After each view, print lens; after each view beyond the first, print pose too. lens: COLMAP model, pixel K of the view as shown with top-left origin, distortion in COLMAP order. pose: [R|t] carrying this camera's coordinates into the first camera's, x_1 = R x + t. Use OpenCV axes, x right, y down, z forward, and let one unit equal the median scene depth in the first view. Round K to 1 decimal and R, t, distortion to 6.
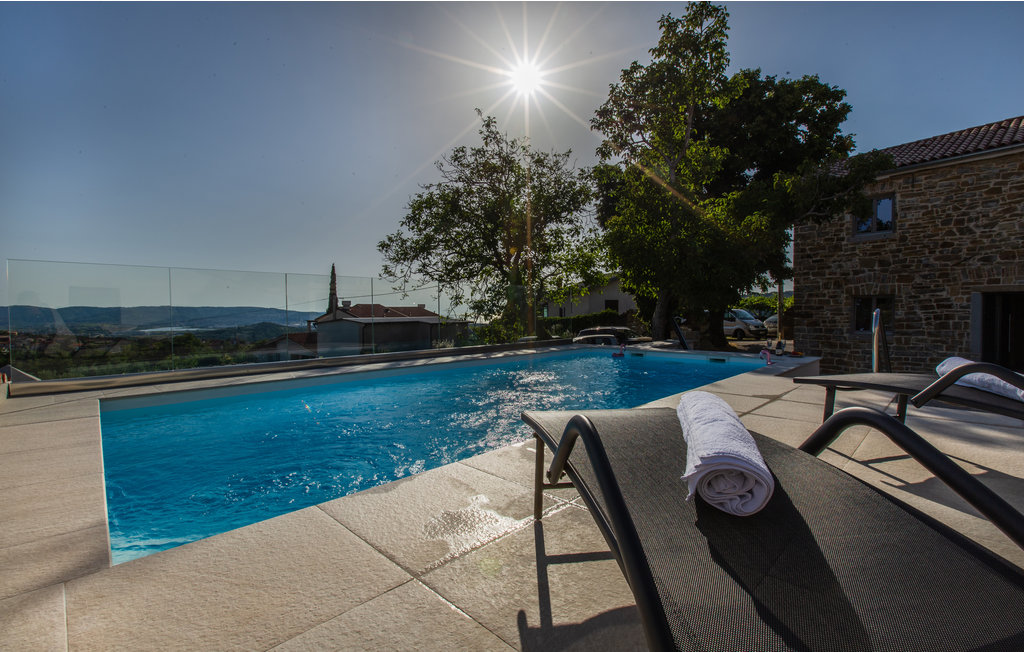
lens RADIAL K [[457.6, 0, 515.9], [0, 457.6, 324.5], [0, 0, 1]] dist [0.003238, -0.002857]
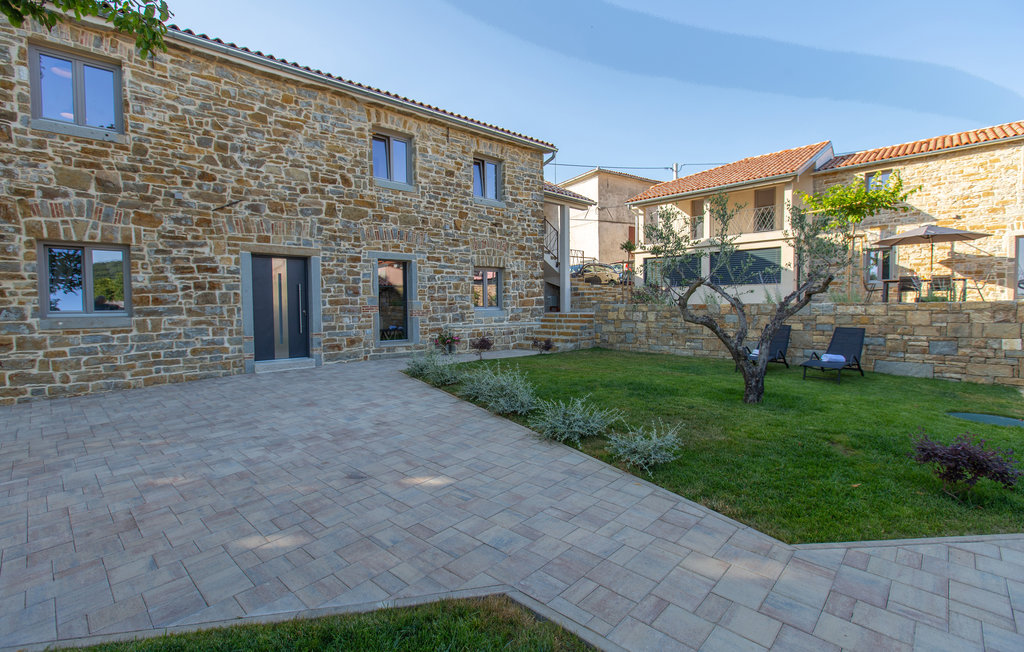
lens RADIAL K [[457.6, 0, 512.5], [0, 457.6, 321.3], [0, 0, 1]] dist [0.003238, -0.002857]
pose [[-0.040735, -0.029055, 0.998747, 0.247166], [0.038604, 0.998785, 0.030630, 0.031980], [-0.998424, 0.039803, -0.039564, 0.579814]]
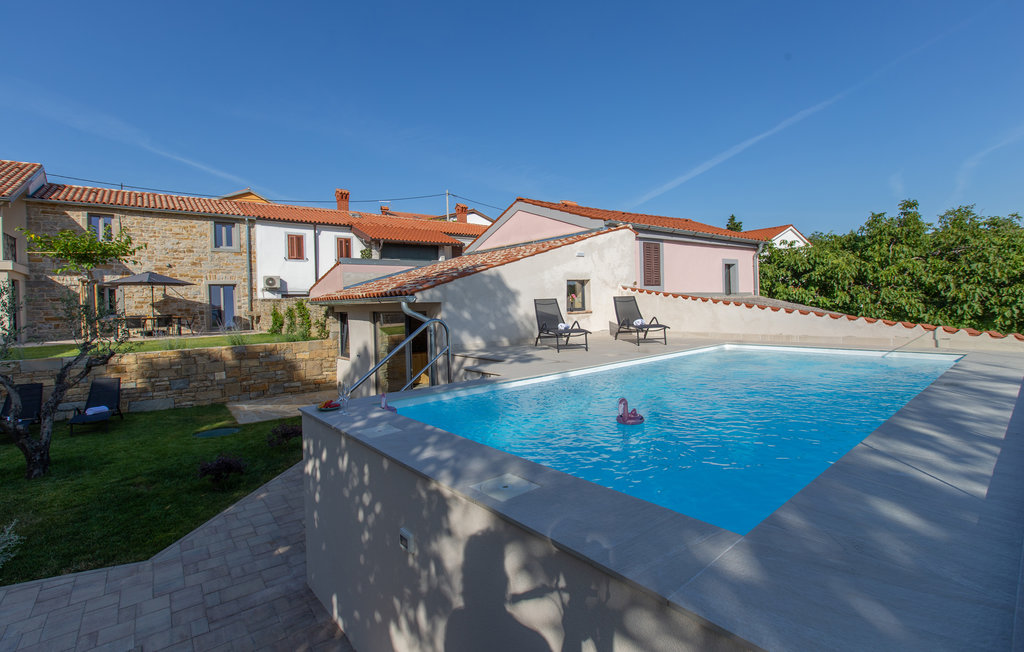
lens RADIAL K [[457.6, 0, 507.7], [0, 457.6, 309.8], [0, 0, 1]] dist [0.003238, -0.002857]
pose [[-0.993636, 0.032680, 0.107796, 0.150487], [0.037123, 0.998531, 0.039472, -0.036834], [-0.106347, 0.043223, -0.993389, 0.737246]]
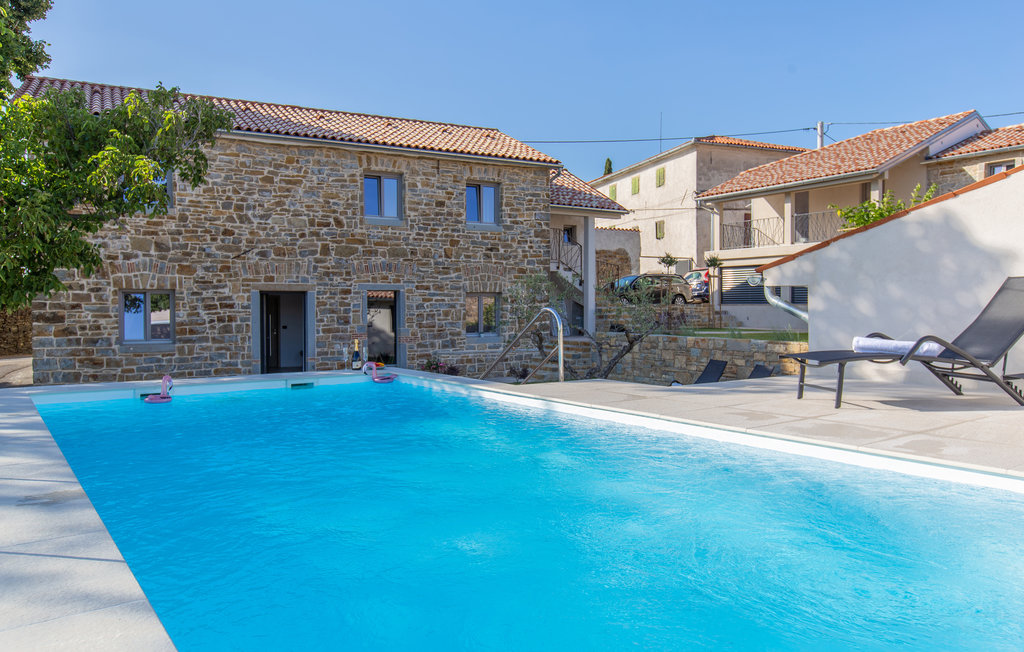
lens RADIAL K [[721.8, 0, 511.9], [0, 721.8, 322.1], [0, 0, 1]] dist [0.002028, -0.000132]
pose [[0.166341, -0.013854, 0.985971, -0.272140], [0.029181, 0.999533, 0.009122, -0.007066], [-0.985636, 0.027254, 0.166668, 0.267320]]
